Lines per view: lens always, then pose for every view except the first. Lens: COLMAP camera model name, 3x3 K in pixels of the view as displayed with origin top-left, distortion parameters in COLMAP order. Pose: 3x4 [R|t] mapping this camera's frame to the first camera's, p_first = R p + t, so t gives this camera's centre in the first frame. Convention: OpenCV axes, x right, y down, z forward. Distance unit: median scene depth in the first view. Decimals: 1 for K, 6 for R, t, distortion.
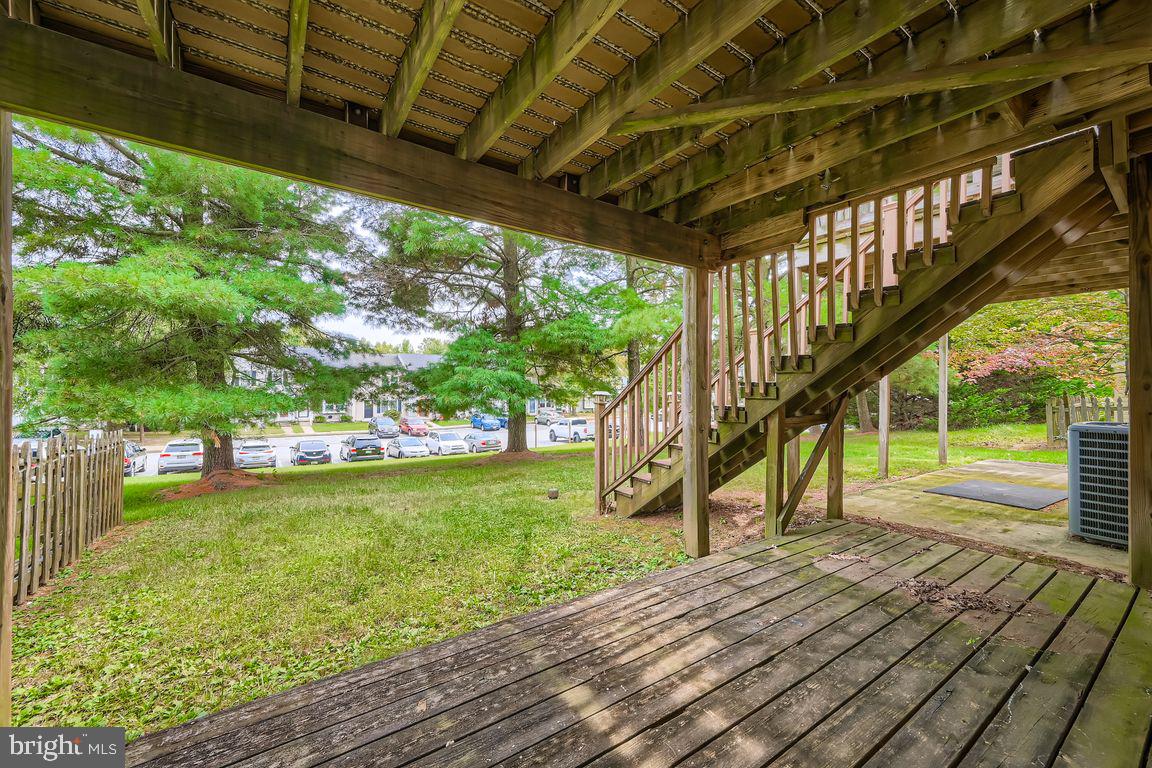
lens RADIAL K [[460.4, 0, 576.6], [0, 460.4, 382.9], [0, 0, 1]] dist [0.001719, -0.000254]
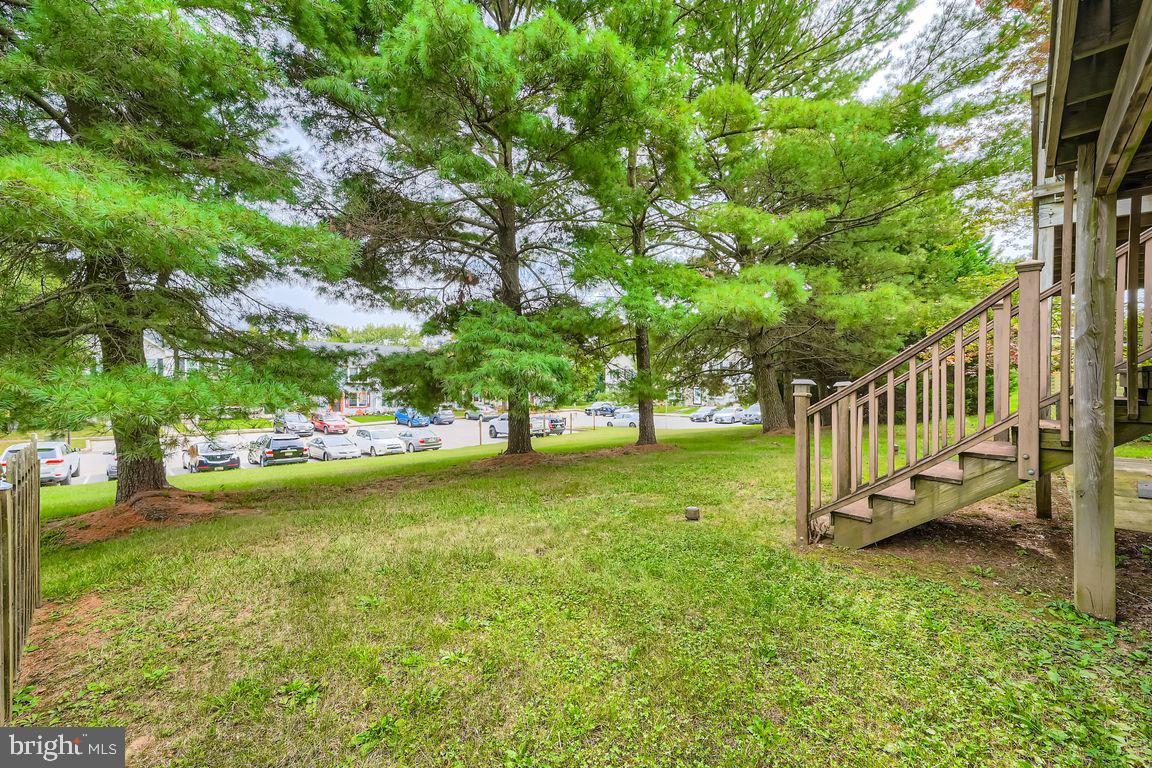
lens RADIAL K [[460.4, 0, 576.2], [0, 460.4, 387.7], [0, 0, 1]] dist [0.001719, -0.000254]
pose [[0.980881, 0.008019, 0.194443, -0.168959], [-0.012356, 0.999701, 0.021099, 0.007018], [-0.194216, -0.023098, 0.980687, 0.121494]]
